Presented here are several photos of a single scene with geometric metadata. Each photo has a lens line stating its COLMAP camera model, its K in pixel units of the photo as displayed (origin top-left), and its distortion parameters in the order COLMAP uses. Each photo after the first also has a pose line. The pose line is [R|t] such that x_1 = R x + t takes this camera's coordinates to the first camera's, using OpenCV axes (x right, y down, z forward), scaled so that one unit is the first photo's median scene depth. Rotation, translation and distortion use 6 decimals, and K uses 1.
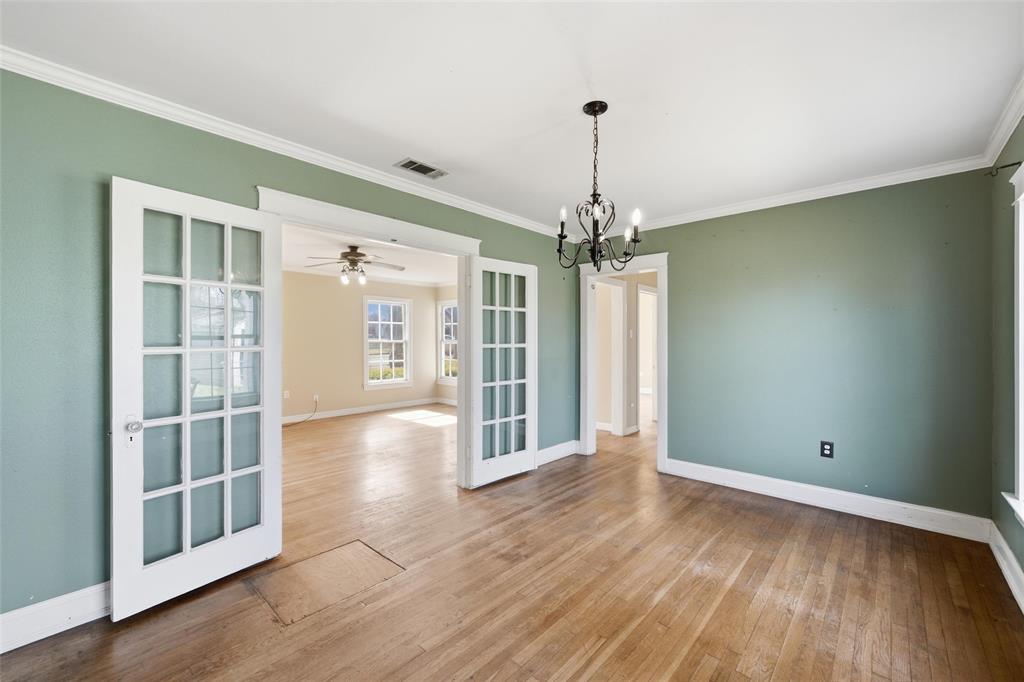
lens RADIAL K [[423.2, 0, 512.0], [0, 423.2, 341.0], [0, 0, 1]] dist [-0.004288, 0.000157]
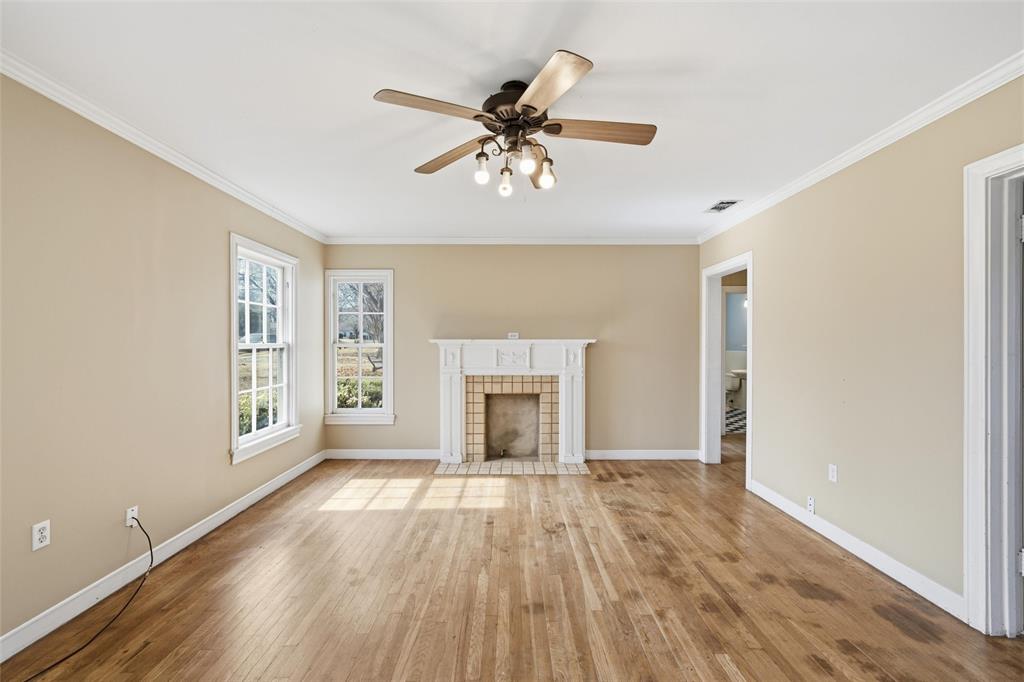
lens RADIAL K [[437.5, 0, 516.0], [0, 437.5, 343.3], [0, 0, 1]] dist [0.001518, 0.000683]
pose [[0.727708, 0.001840, 0.685885, -1.347631], [0.001115, 0.999992, -0.003866, 0.003294], [-0.685886, 0.003578, 0.727700, 1.528813]]
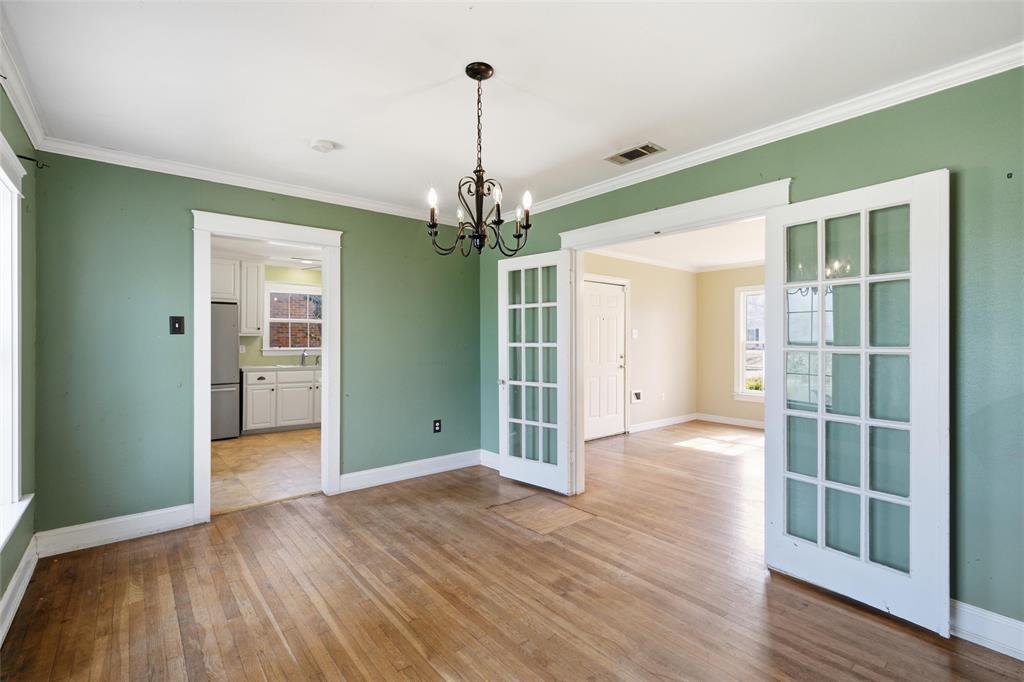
lens RADIAL K [[460.5, 0, 513.4], [0, 460.5, 341.4], [0, 0, 1]] dist [-0.000924, 0.000775]
pose [[-0.139361, 0.004389, -0.990232, 0.977578], [-0.004322, 0.999978, 0.005041, -0.001739], [0.990232, 0.004982, -0.139339, 1.046521]]
